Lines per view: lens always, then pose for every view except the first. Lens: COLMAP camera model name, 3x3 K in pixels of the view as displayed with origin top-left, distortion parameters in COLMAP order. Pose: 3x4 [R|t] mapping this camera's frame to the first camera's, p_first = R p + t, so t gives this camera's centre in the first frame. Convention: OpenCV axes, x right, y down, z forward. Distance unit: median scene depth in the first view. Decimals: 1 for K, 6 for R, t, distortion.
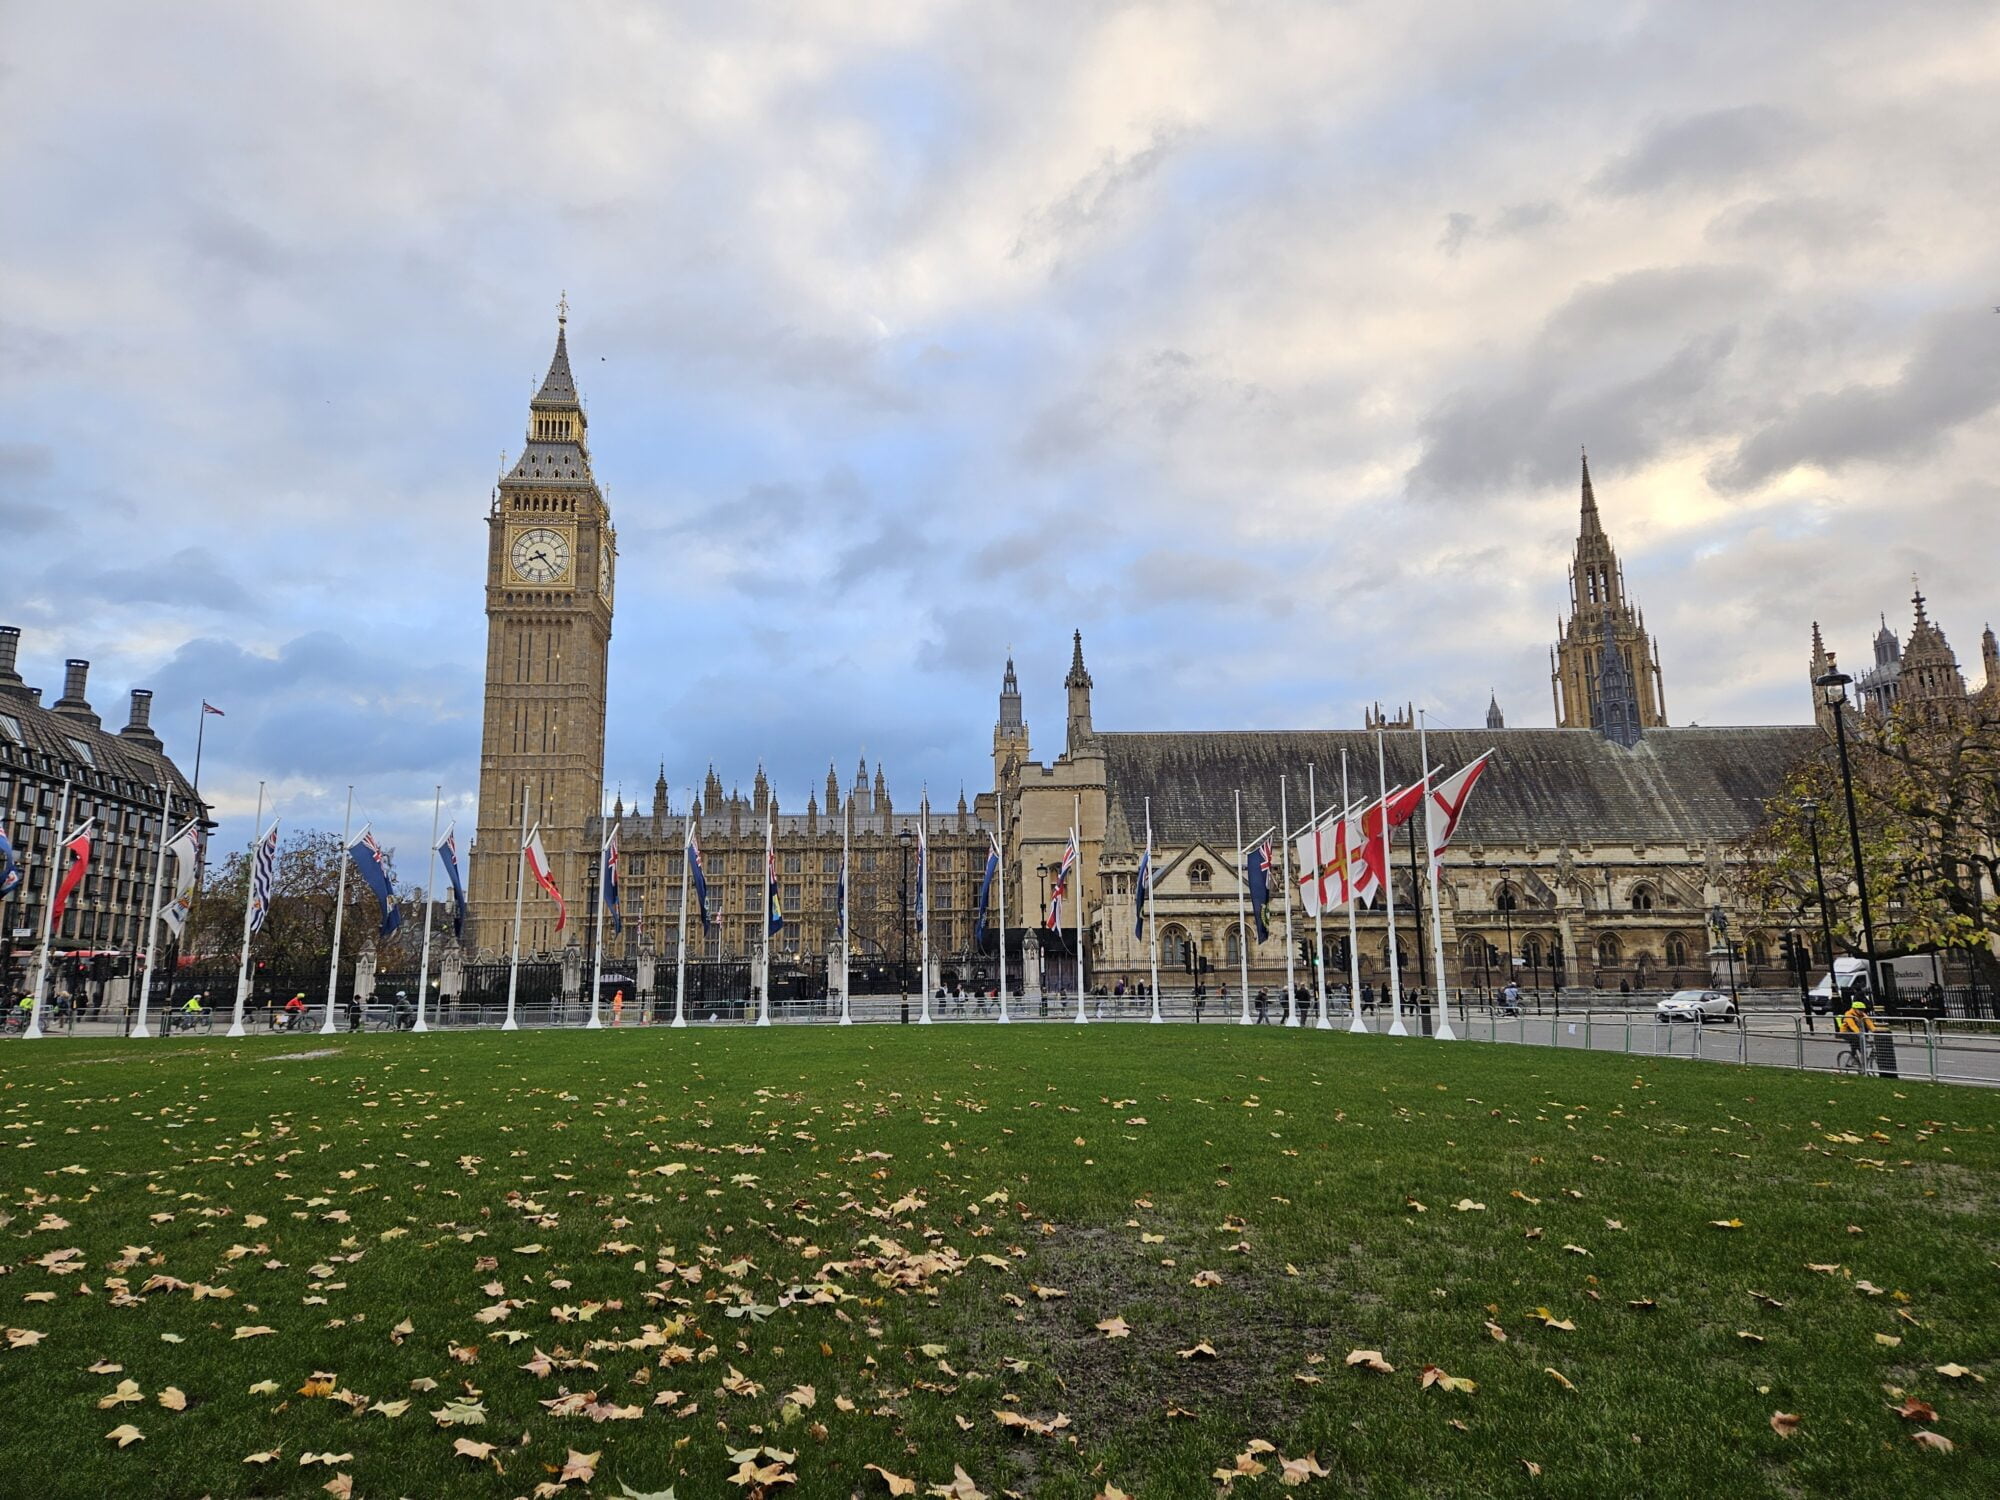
lens RADIAL K [[1332.4, 0, 992.4], [0, 1332.4, 730.4], [0, 0, 1]] dist [0.063736, -0.029266]
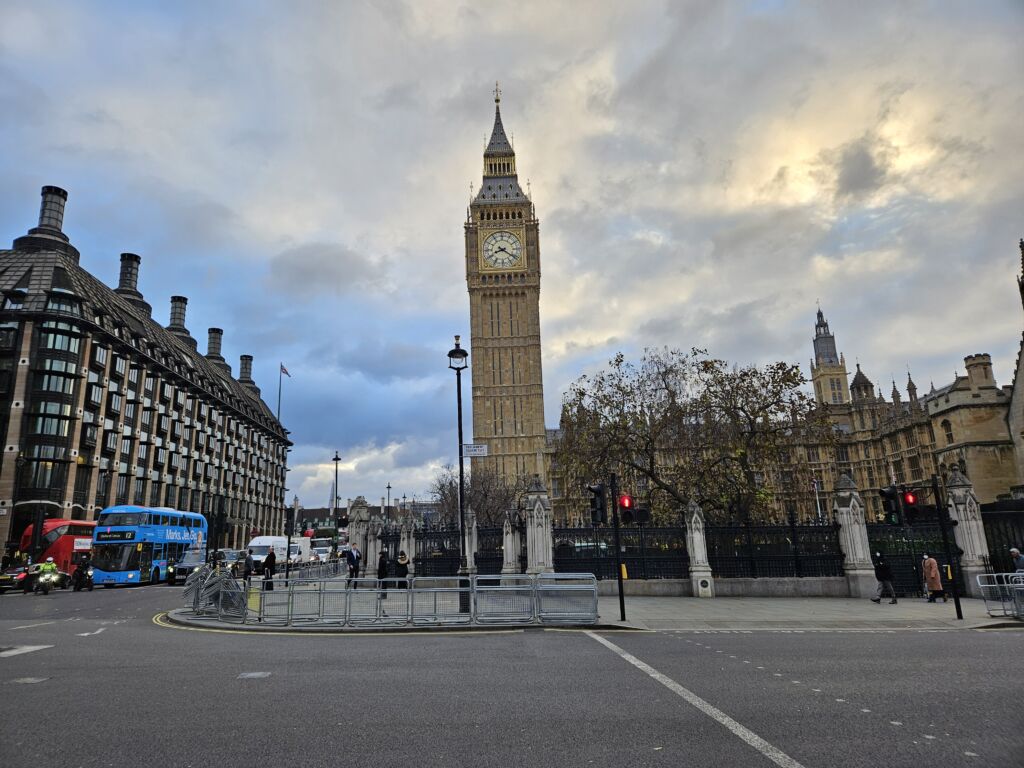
lens RADIAL K [[682.2, 0, 496.7], [0, 682.2, 386.8], [0, 0, 1]] dist [0.063736, -0.029266]
pose [[0.993535, -0.042856, -0.105131, -0.272926], [0.037373, 0.997864, -0.053583, 0.056811], [0.107203, 0.049307, 0.993014, 0.277837]]
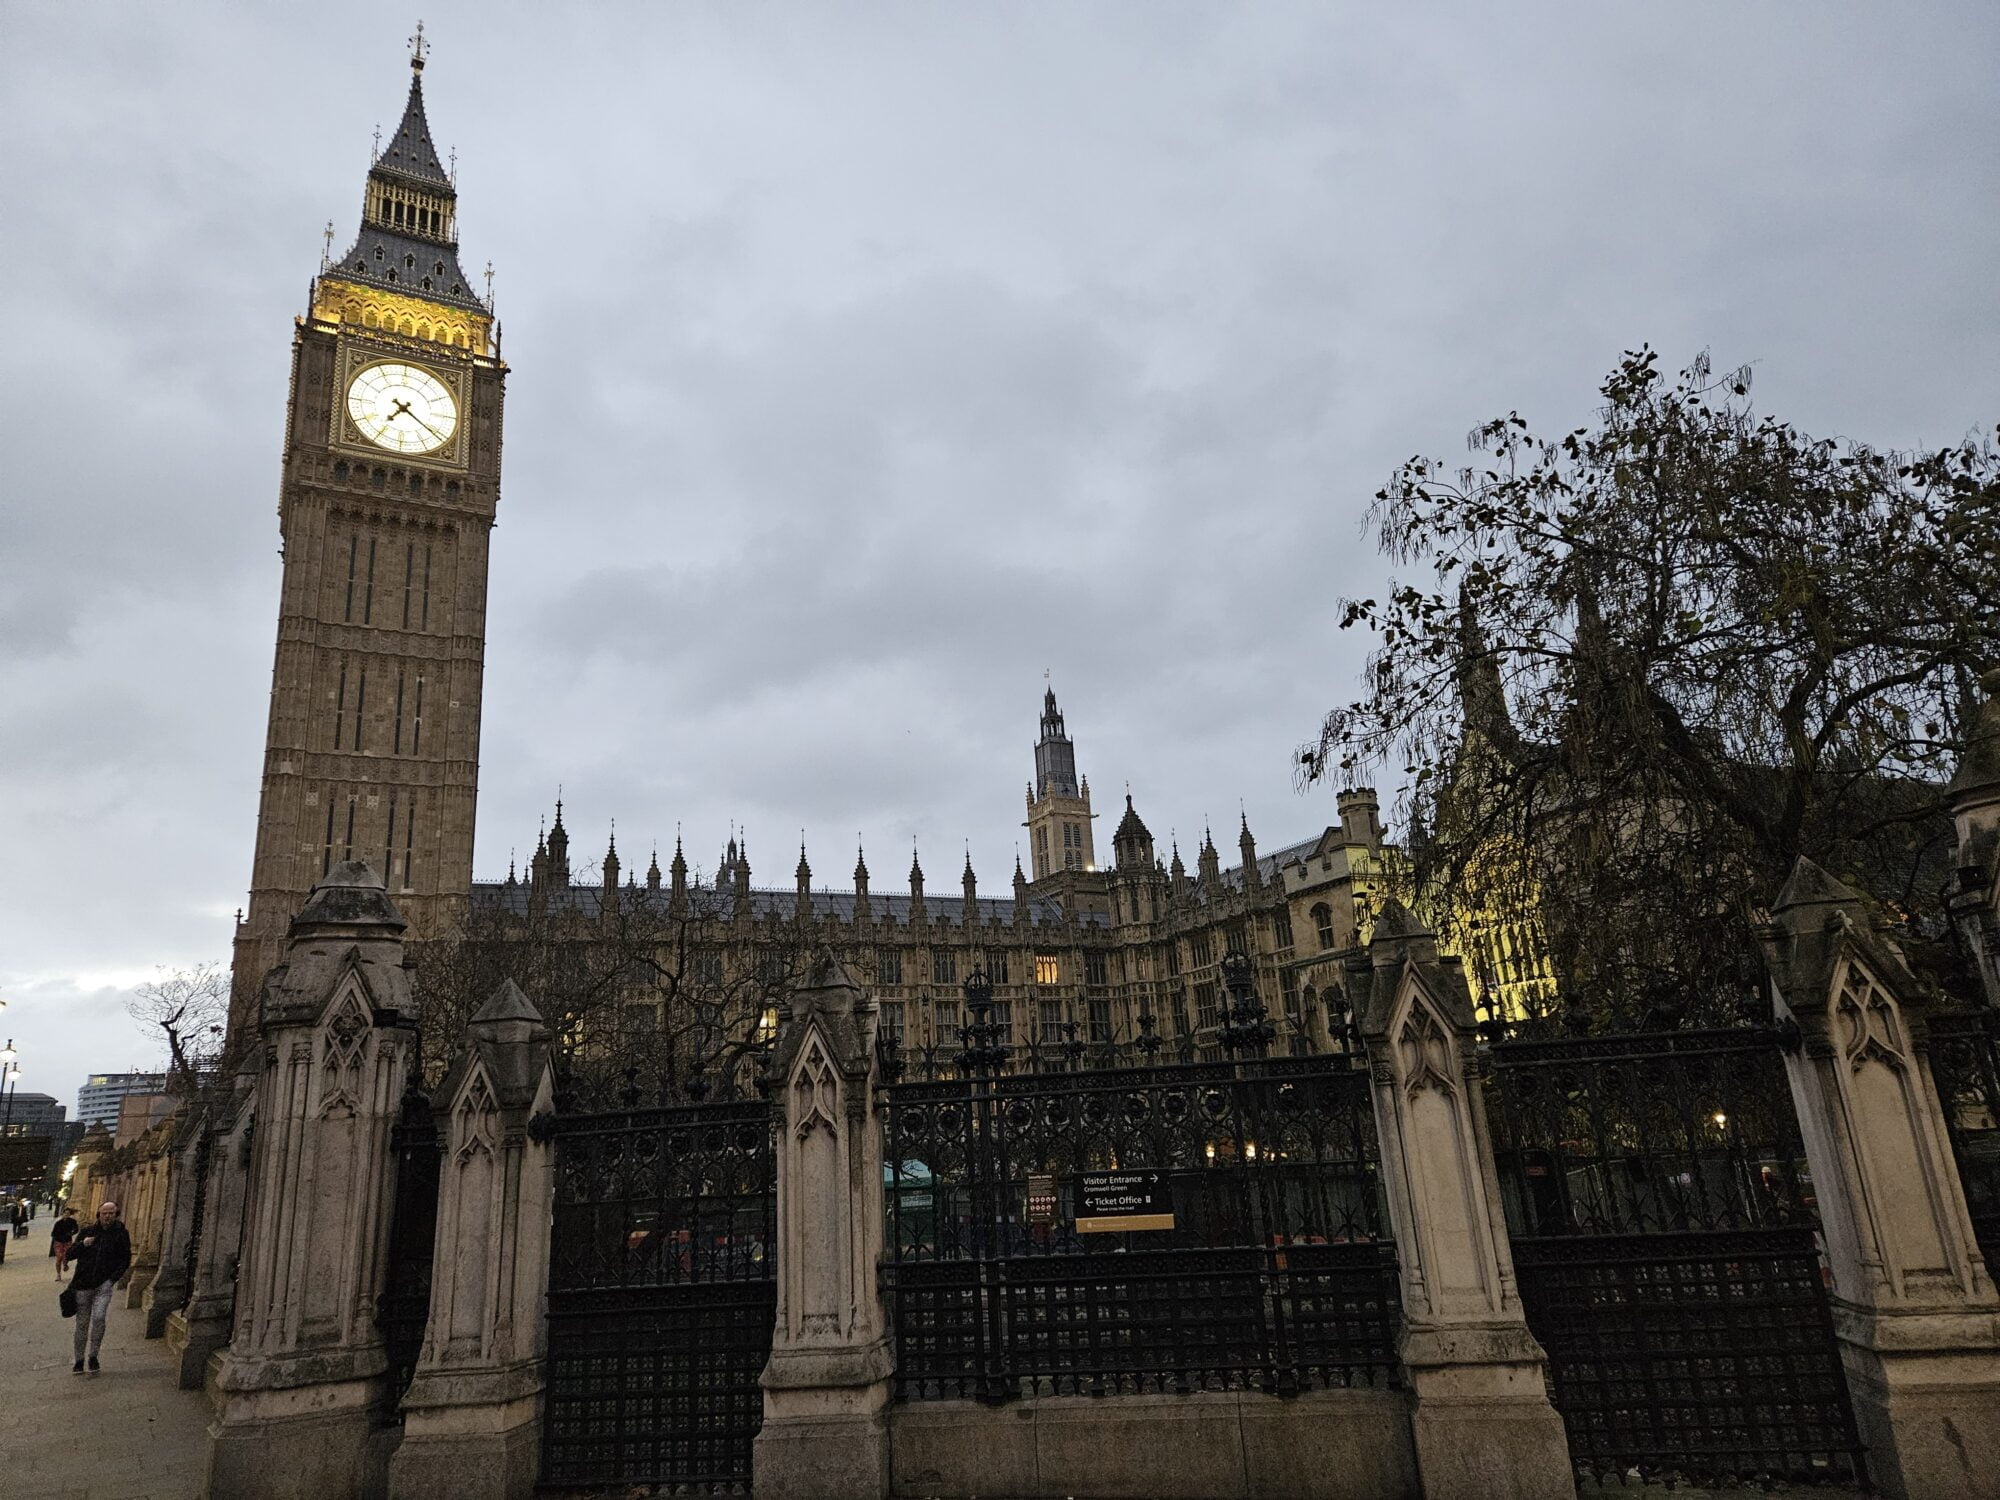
lens RADIAL K [[1332.4, 0, 1010.1], [0, 1332.4, 730.9], [0, 0, 1]] dist [0.063736, -0.029266]
pose [[0.902892, 0.082564, 0.421865, -0.336478], [-0.022822, 0.989204, -0.144754, 0.078759], [-0.429262, 0.121069, 0.895029, 0.406938]]
